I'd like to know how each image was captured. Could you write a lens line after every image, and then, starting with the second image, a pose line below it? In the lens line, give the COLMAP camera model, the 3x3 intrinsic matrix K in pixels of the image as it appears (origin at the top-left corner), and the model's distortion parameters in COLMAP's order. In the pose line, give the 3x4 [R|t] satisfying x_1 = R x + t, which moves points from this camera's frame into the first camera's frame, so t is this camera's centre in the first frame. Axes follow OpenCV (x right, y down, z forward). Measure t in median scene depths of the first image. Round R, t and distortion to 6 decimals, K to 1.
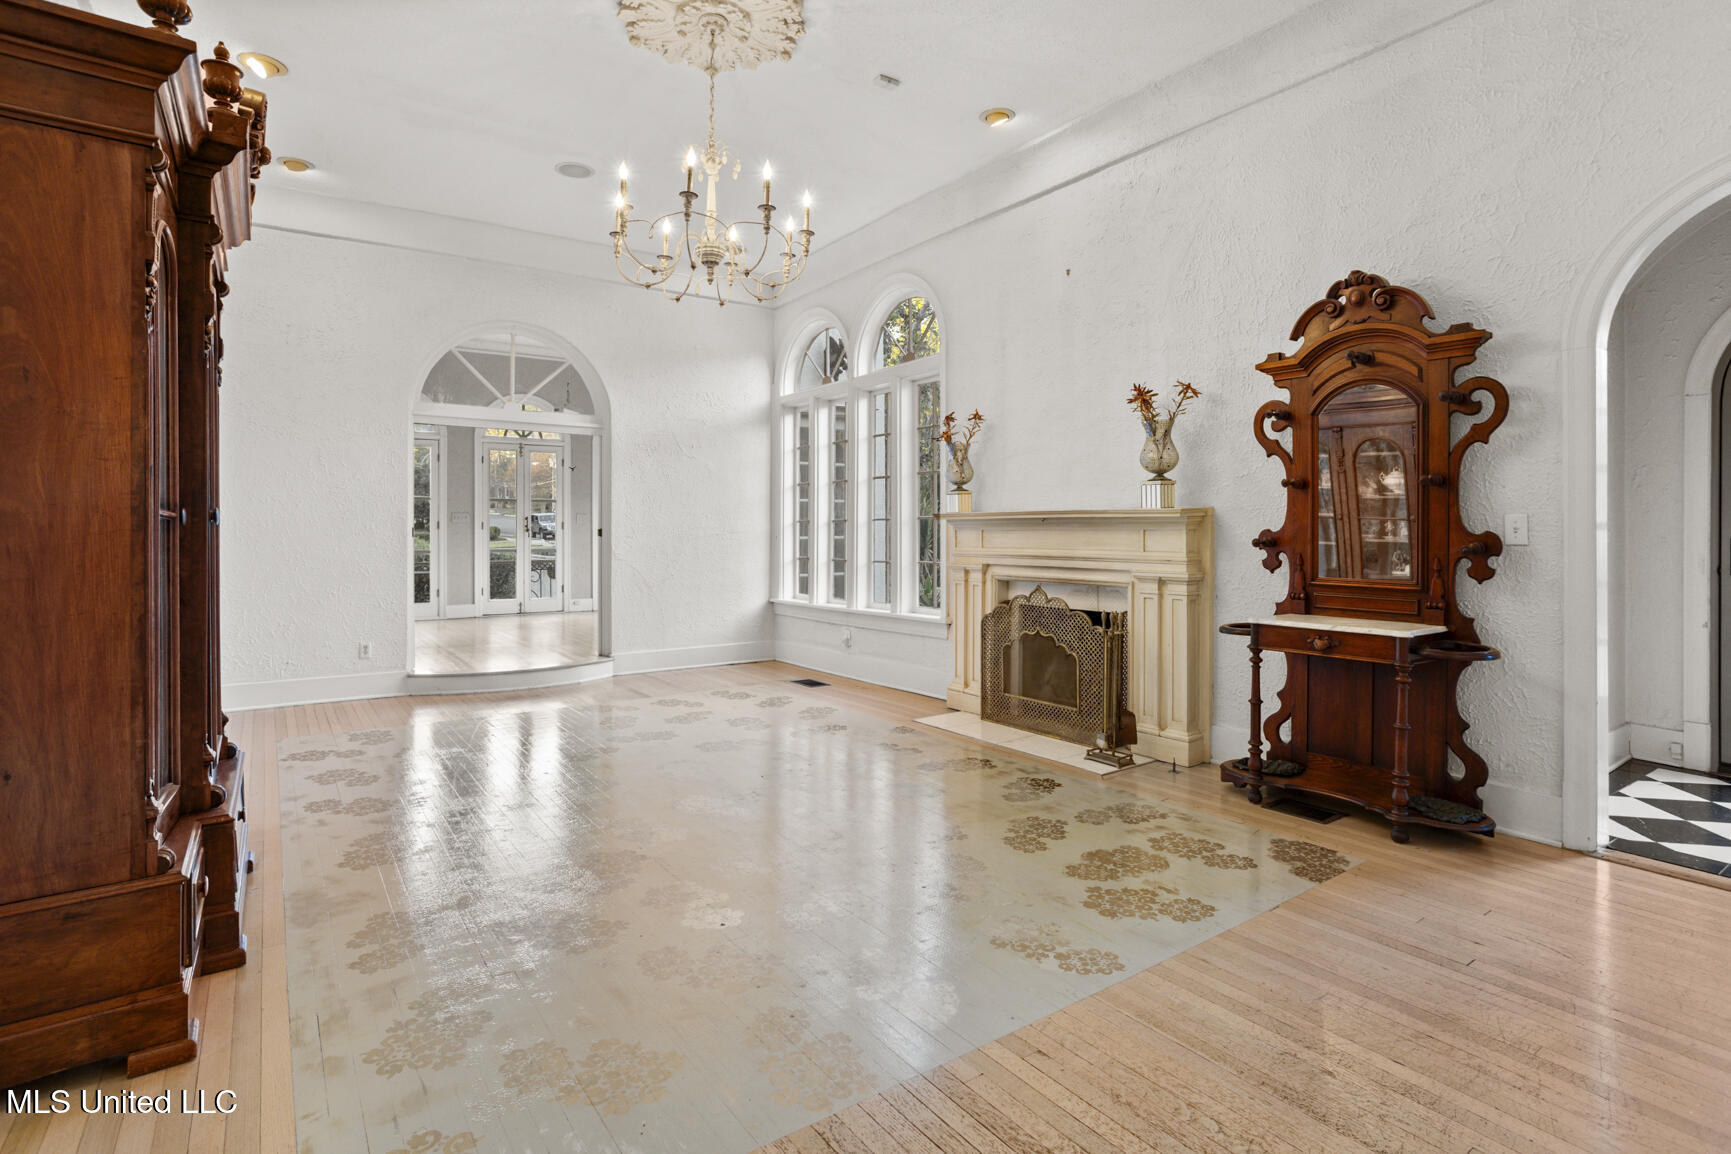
lens RADIAL K [[824.8, 0, 864.9], [0, 824.8, 536.9], [0, 0, 1]] dist [-0.045152, 0.000084]
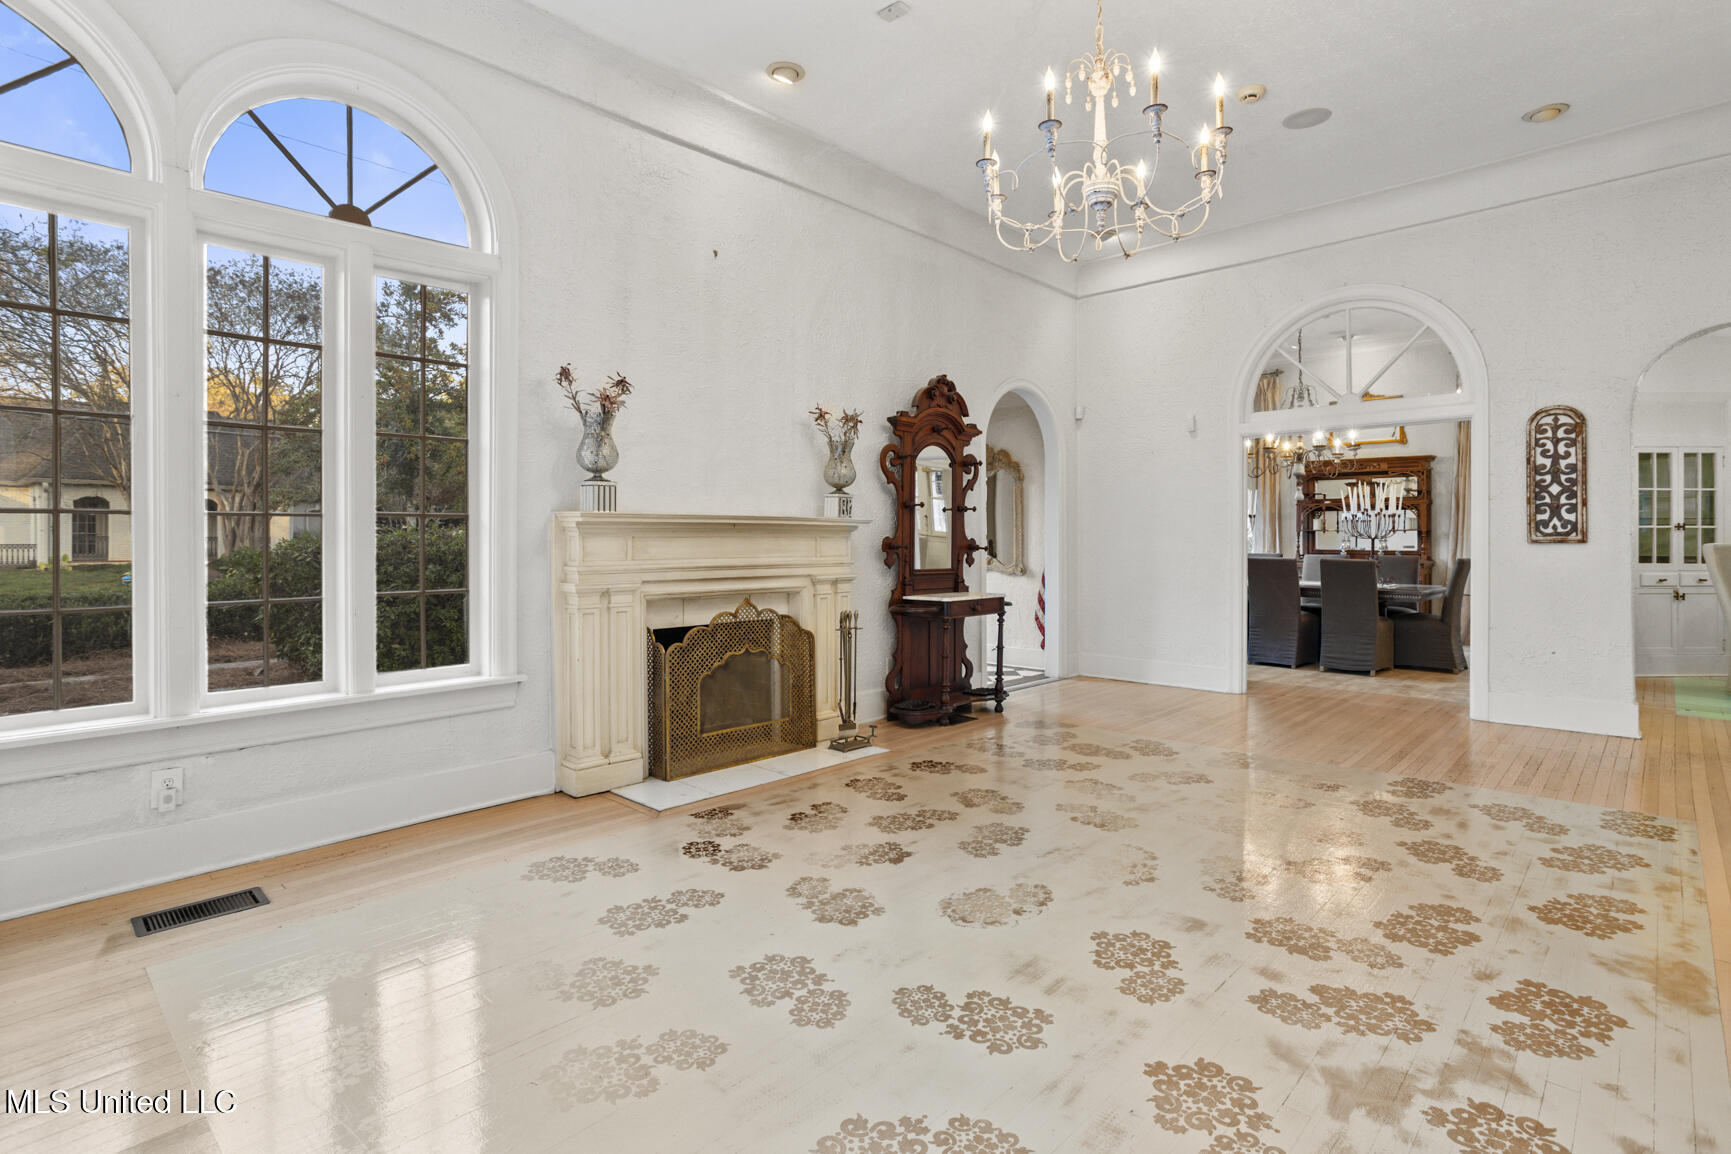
lens RADIAL K [[878.9, 0, 864.4], [0, 878.9, 525.2], [0, 0, 1]] dist [-0.001569, 0.000110]
pose [[-0.197112, 0.018411, 0.980208, -0.947828], [0.010352, 0.999807, -0.016698, -0.004117], [-0.980326, 0.006856, -0.197265, 1.330674]]
